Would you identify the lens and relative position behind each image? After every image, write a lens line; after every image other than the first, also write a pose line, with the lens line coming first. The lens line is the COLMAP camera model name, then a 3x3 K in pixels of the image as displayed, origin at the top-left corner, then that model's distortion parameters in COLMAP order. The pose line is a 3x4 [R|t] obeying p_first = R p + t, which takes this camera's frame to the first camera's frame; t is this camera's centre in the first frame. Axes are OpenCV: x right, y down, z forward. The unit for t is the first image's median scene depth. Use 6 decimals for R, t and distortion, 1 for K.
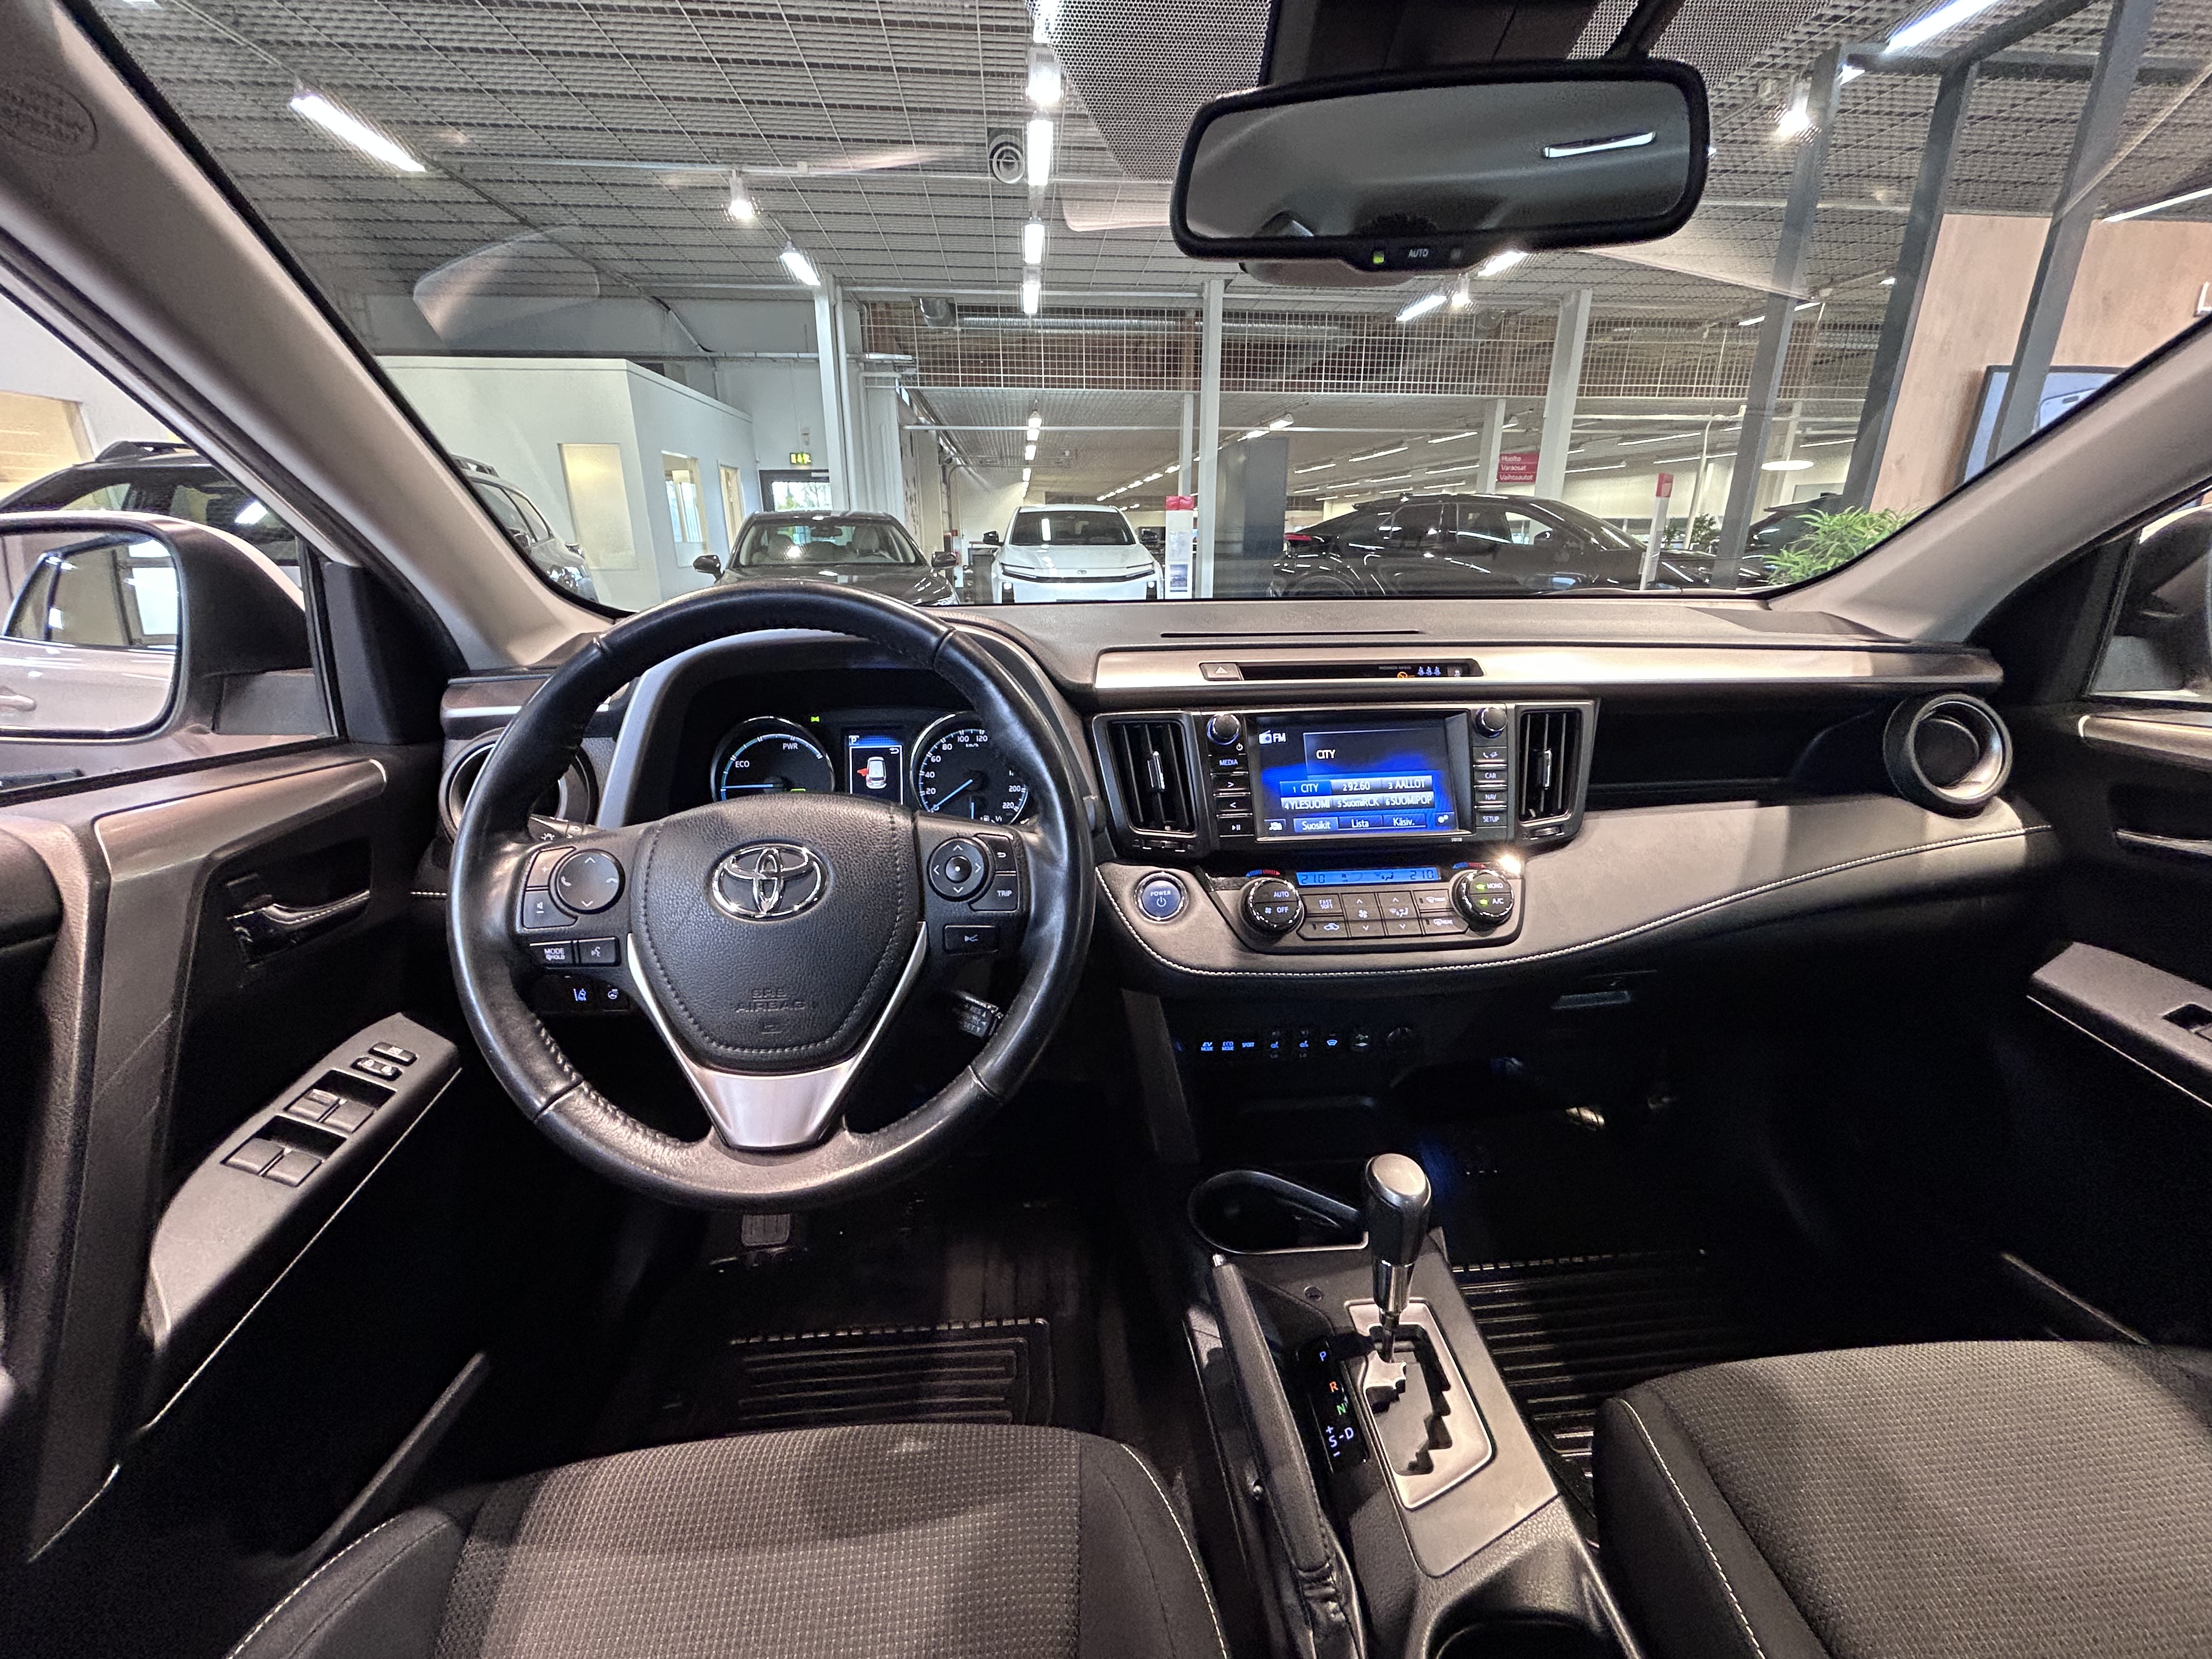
lens RADIAL K [[879.2, 0, 1109.8], [0, 879.2, 833.6], [0, 0, 1]] dist [-0.006093, 0.000232]
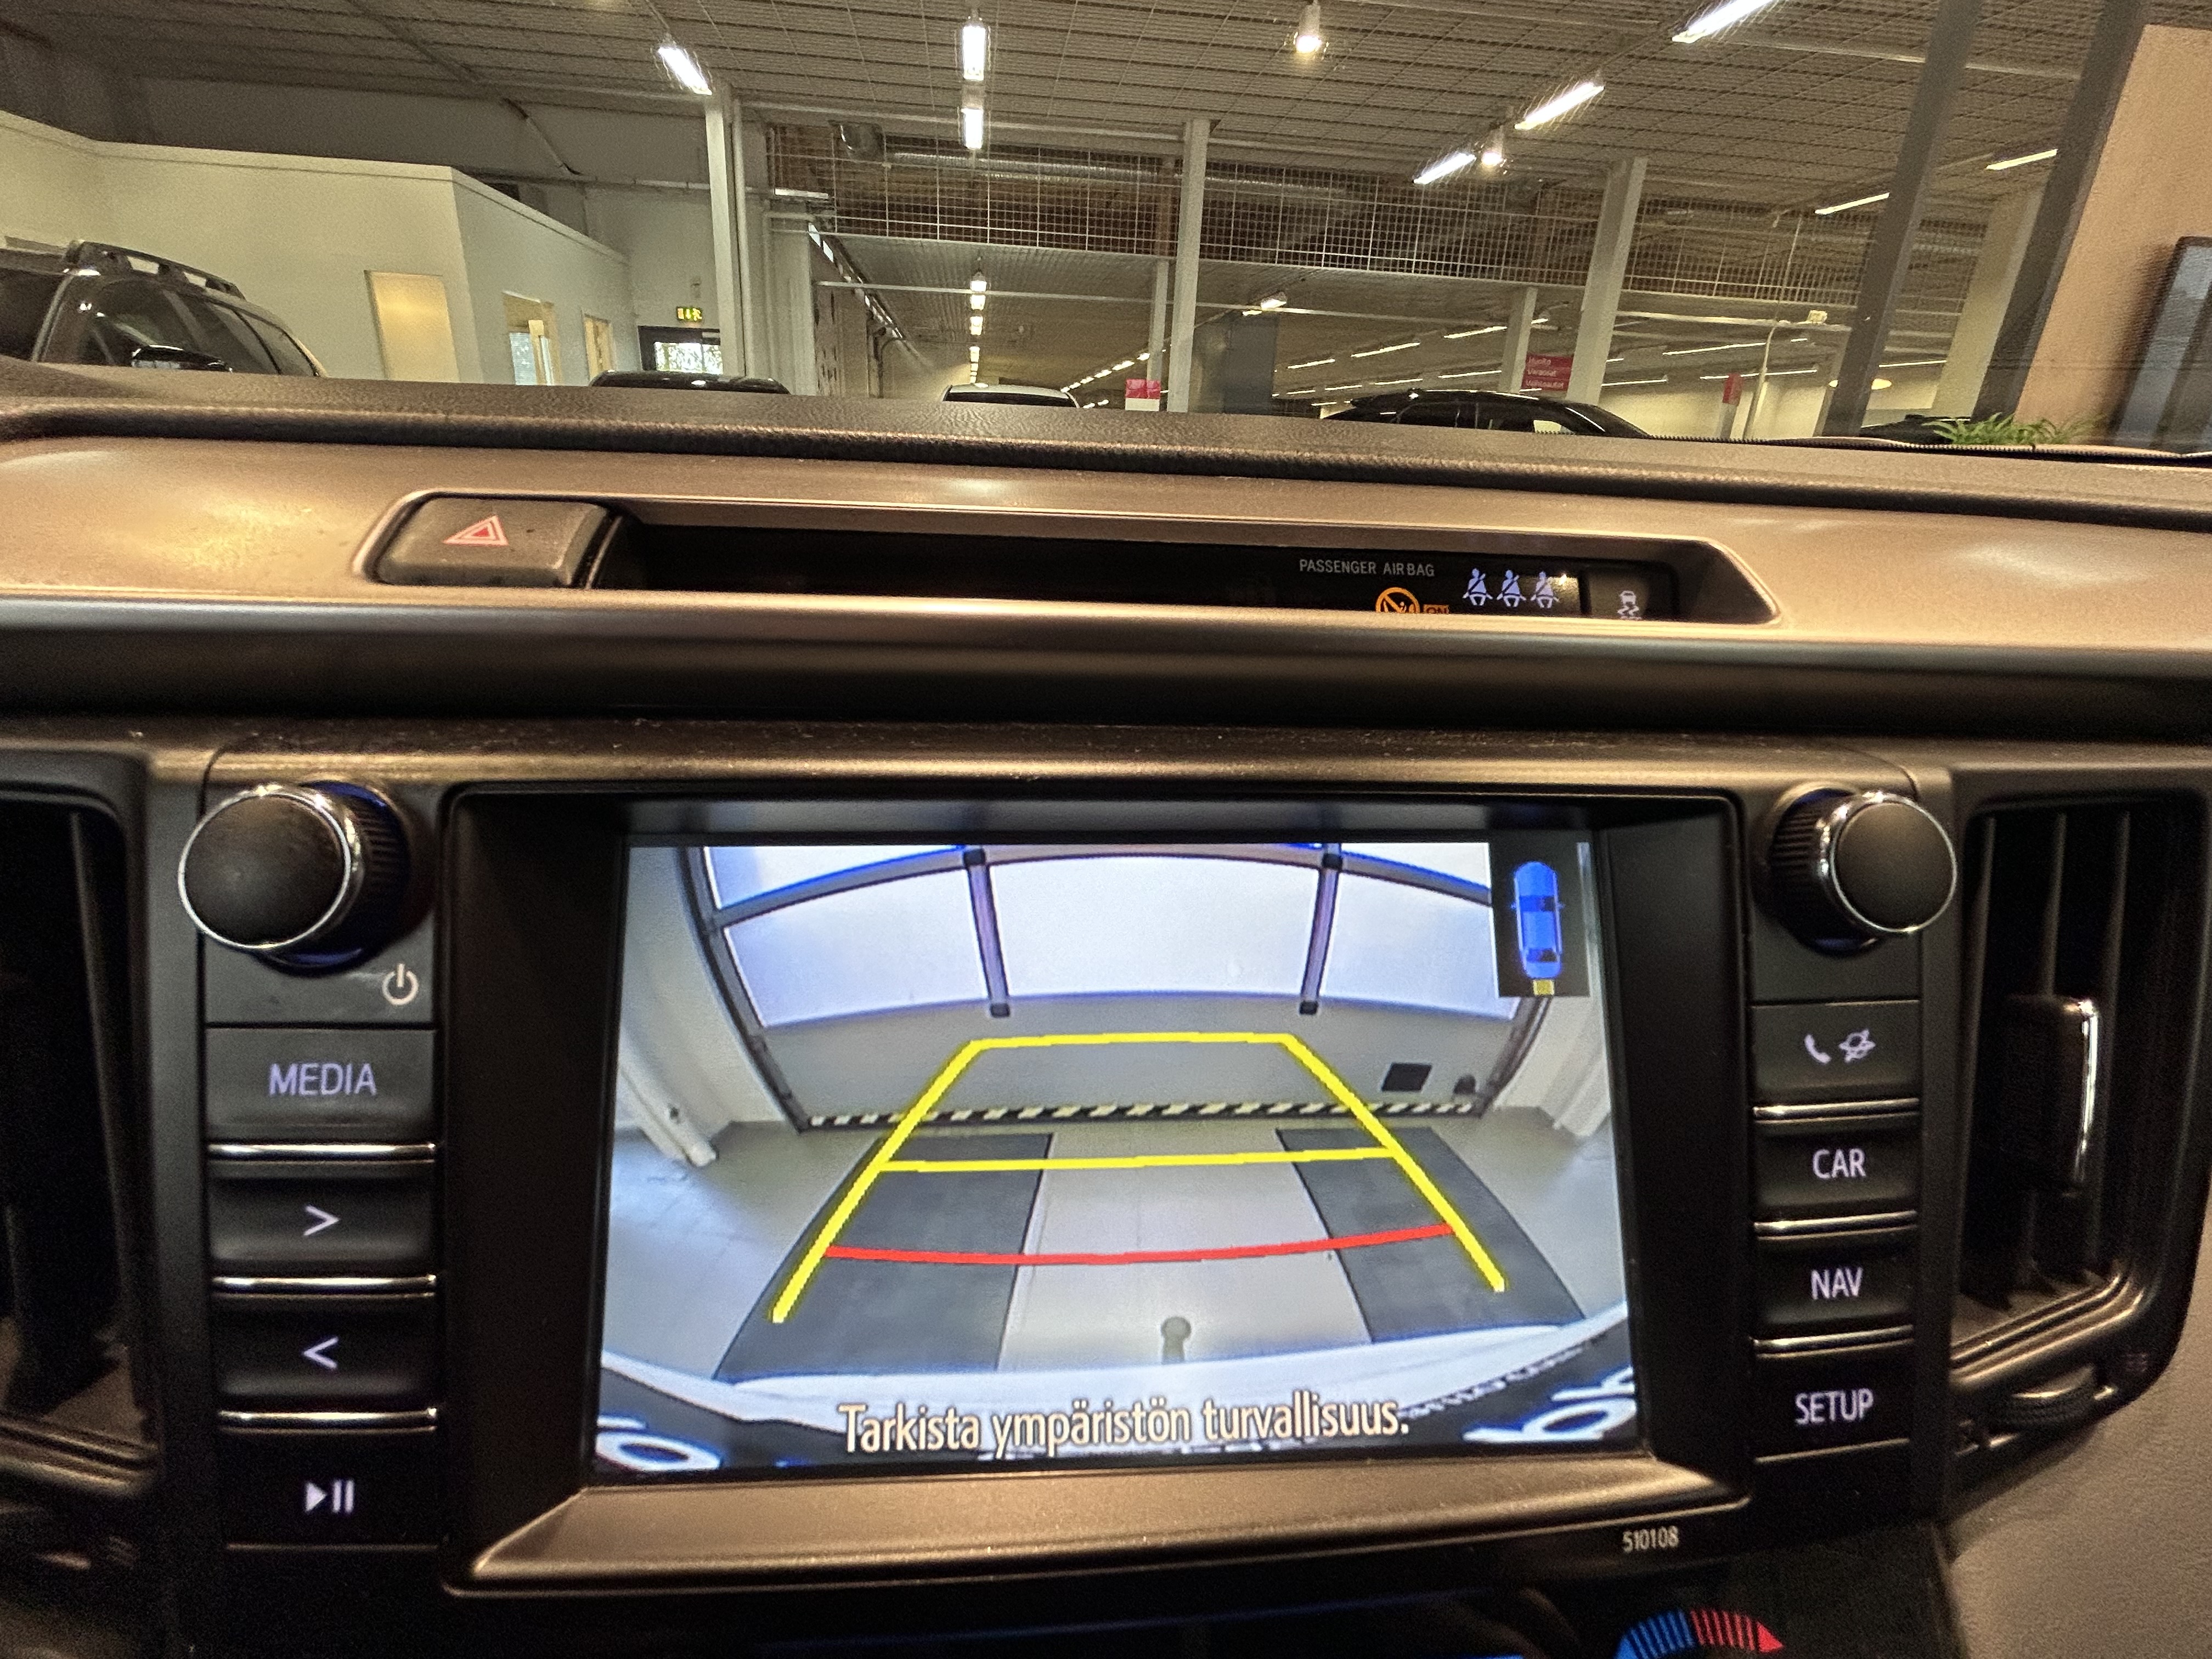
lens RADIAL K [[1001.9, 0, 1094.7], [0, 1001.9, 803.7], [0, 0, 1]] dist [-0.001261, 0.000586]
pose [[0.998733, 0.037982, 0.033006, 0.162347], [-0.038803, 0.998944, 0.024612, -0.089930], [-0.032037, -0.025861, 0.999152, 0.479436]]
